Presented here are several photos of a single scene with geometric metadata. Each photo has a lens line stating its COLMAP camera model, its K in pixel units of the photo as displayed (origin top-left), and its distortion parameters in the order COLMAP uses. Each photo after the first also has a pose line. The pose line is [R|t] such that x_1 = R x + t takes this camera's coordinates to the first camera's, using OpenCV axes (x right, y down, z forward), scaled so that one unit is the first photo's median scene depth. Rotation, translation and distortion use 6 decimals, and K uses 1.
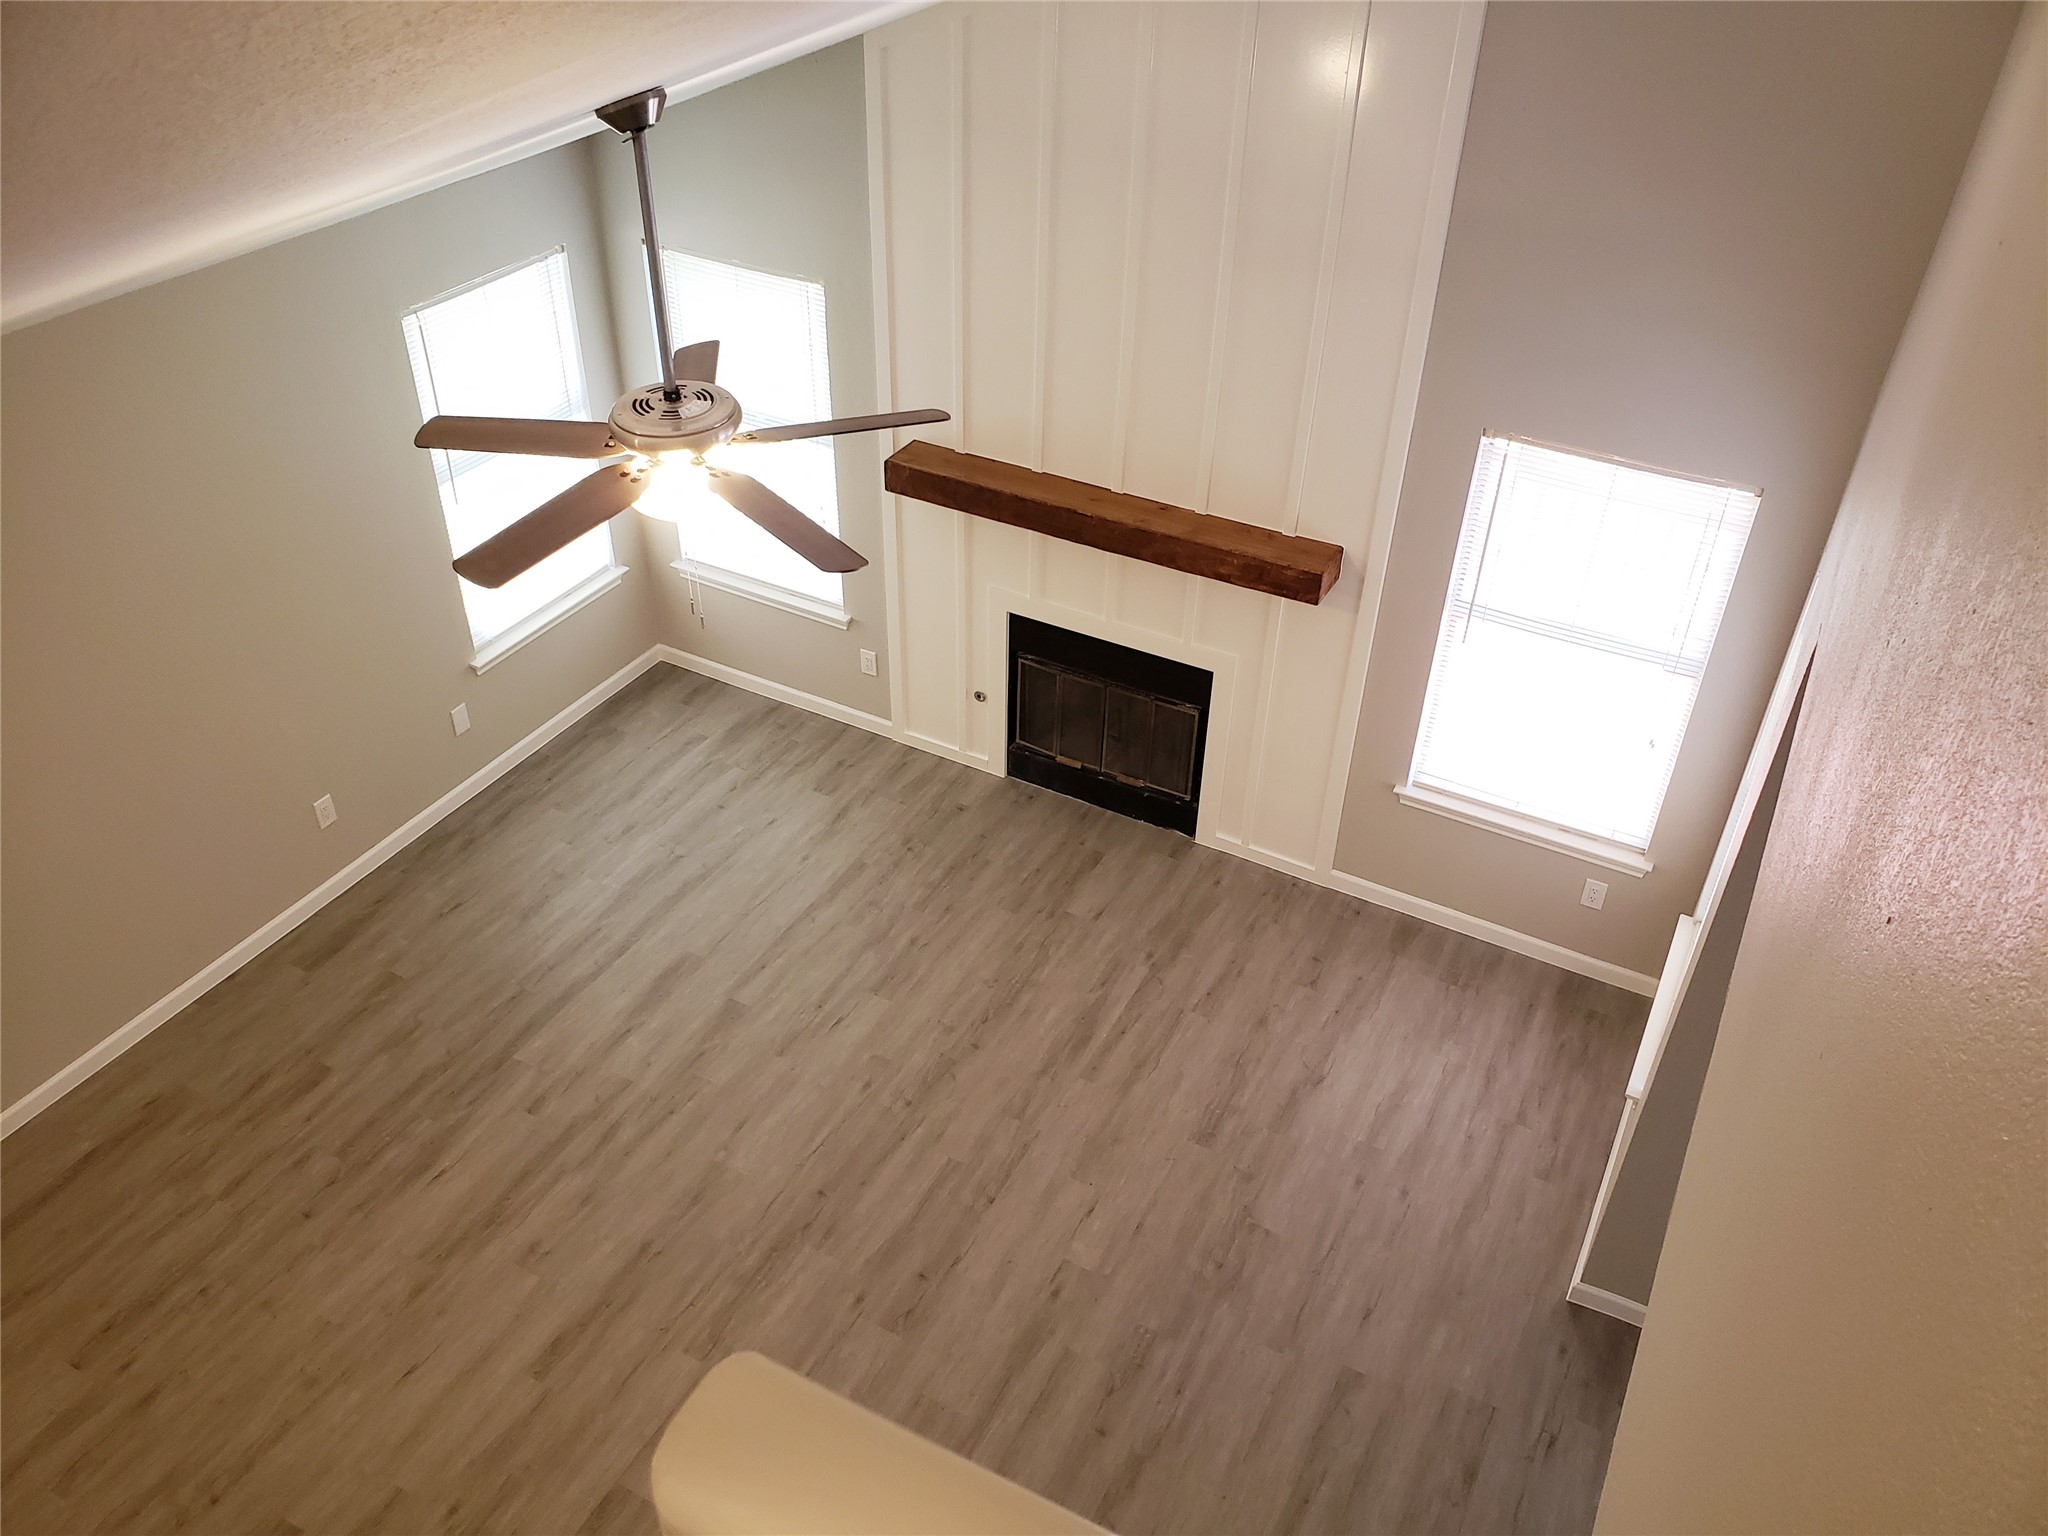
lens RADIAL K [[1585.6, 0, 1024.0], [0, 1585.6, 768.0], [0, 0, 1]] dist [0.031291, -0.005431]
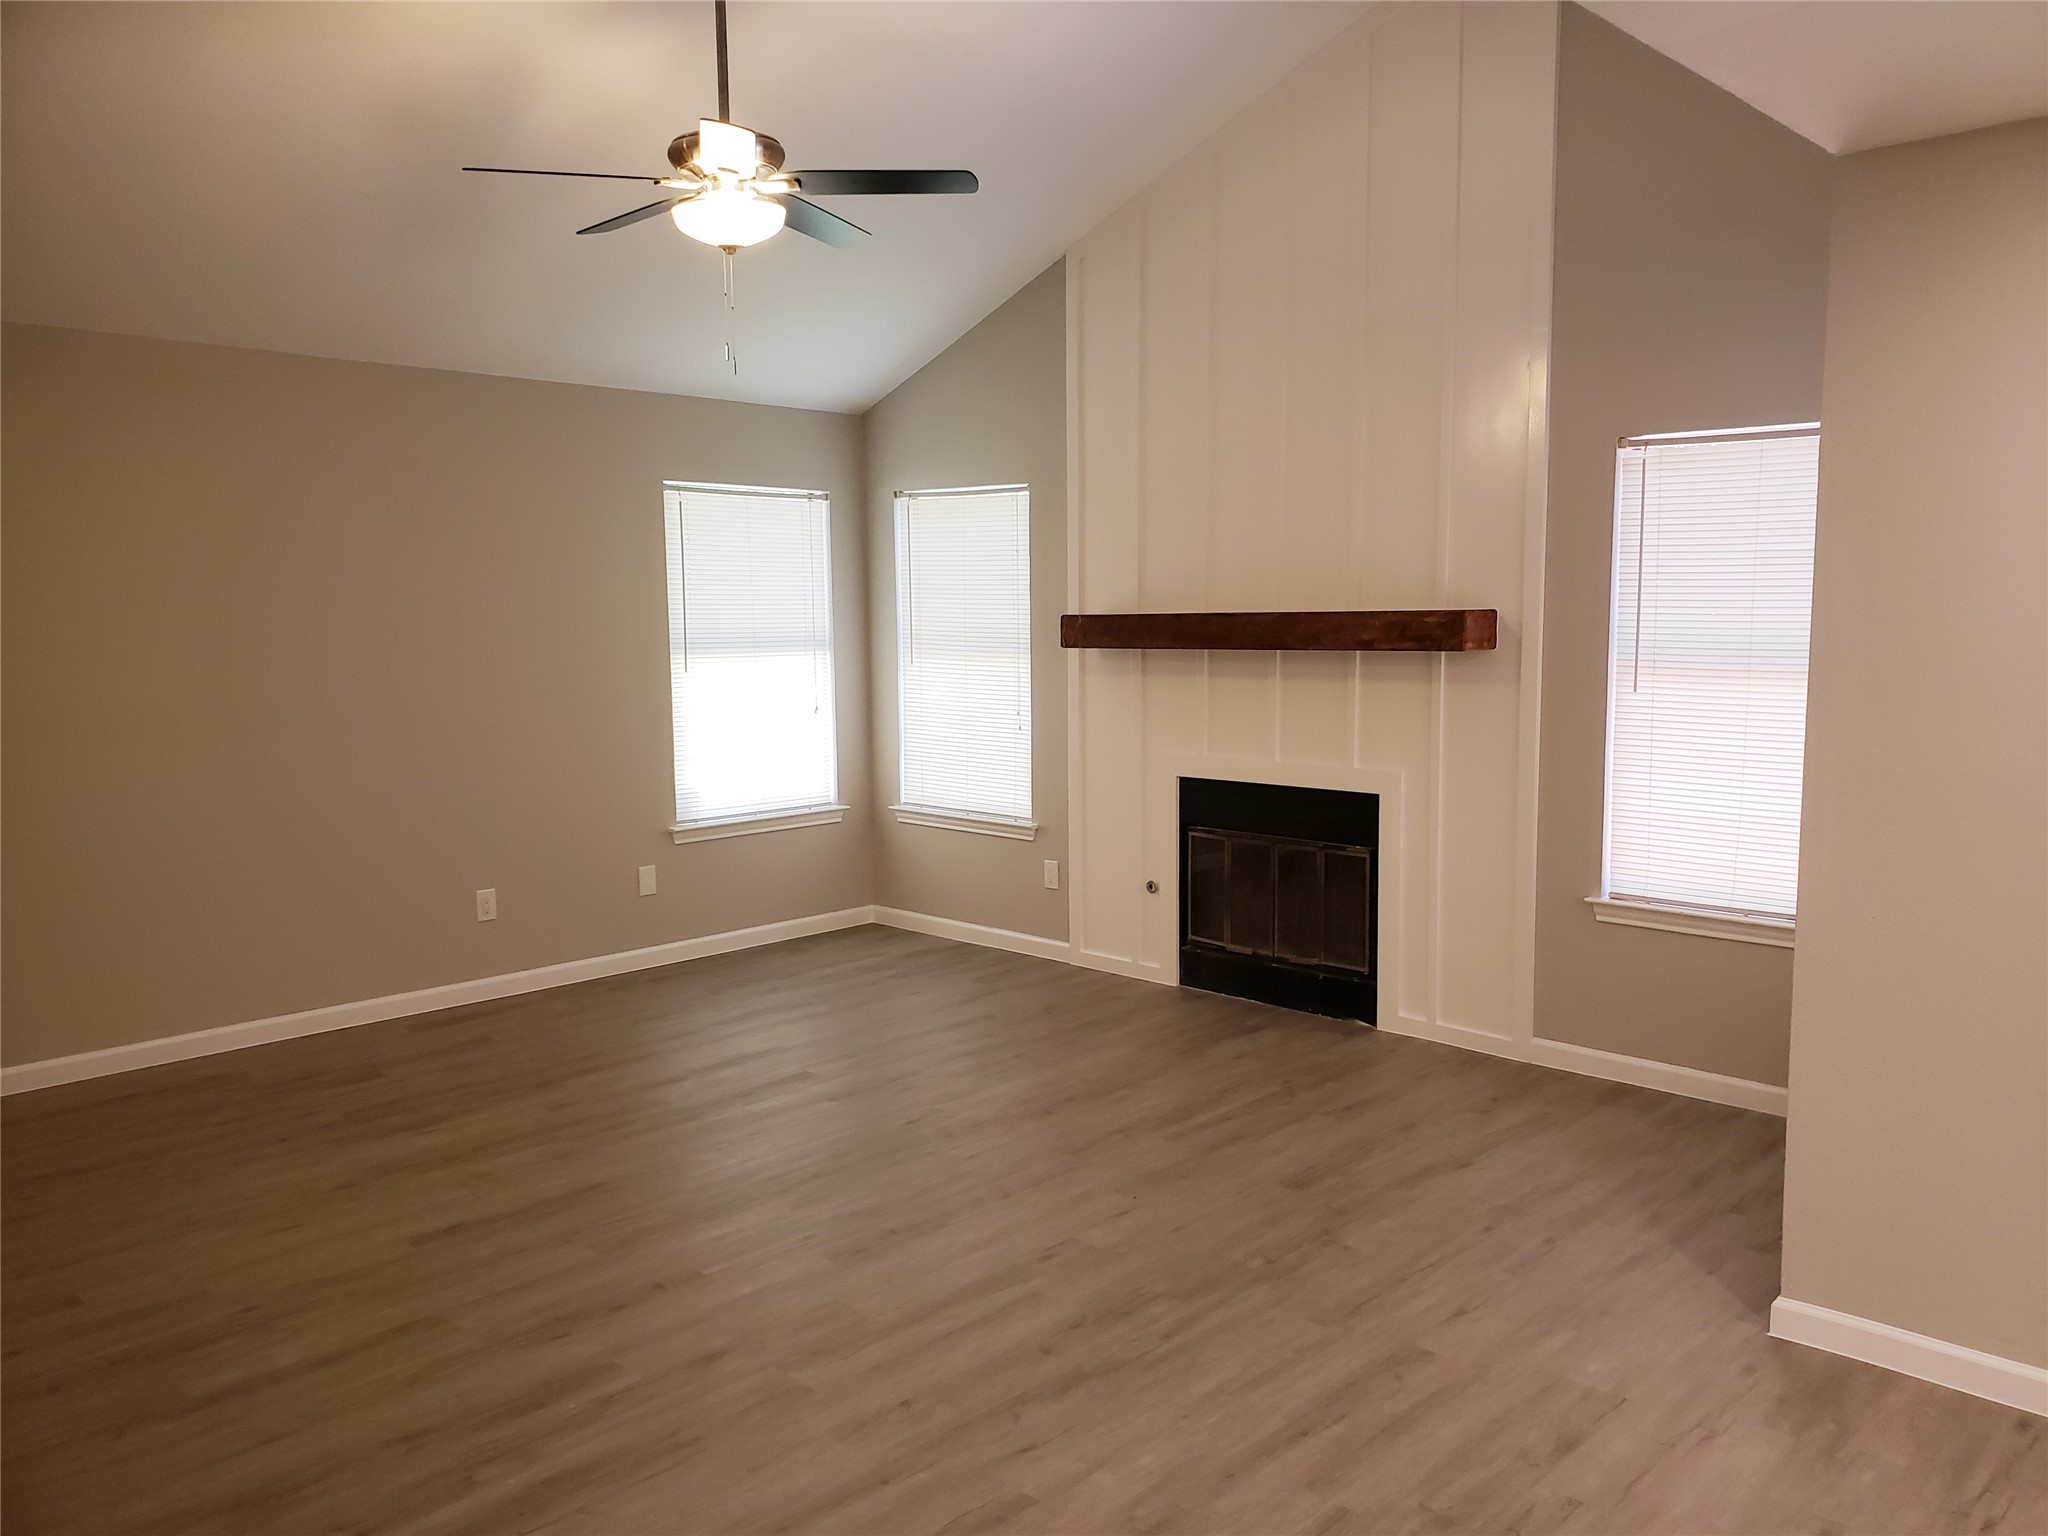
lens RADIAL K [[1595.4, 0, 1047.4], [0, 1595.4, 765.8], [0, 0, 1]] dist [0.035724, 0.000309]
pose [[0.963223, -0.001374, -0.268699, 0.177986], [-0.136828, 0.858120, -0.494883, 0.396049], [0.231256, 0.513448, 0.826373, 0.183090]]
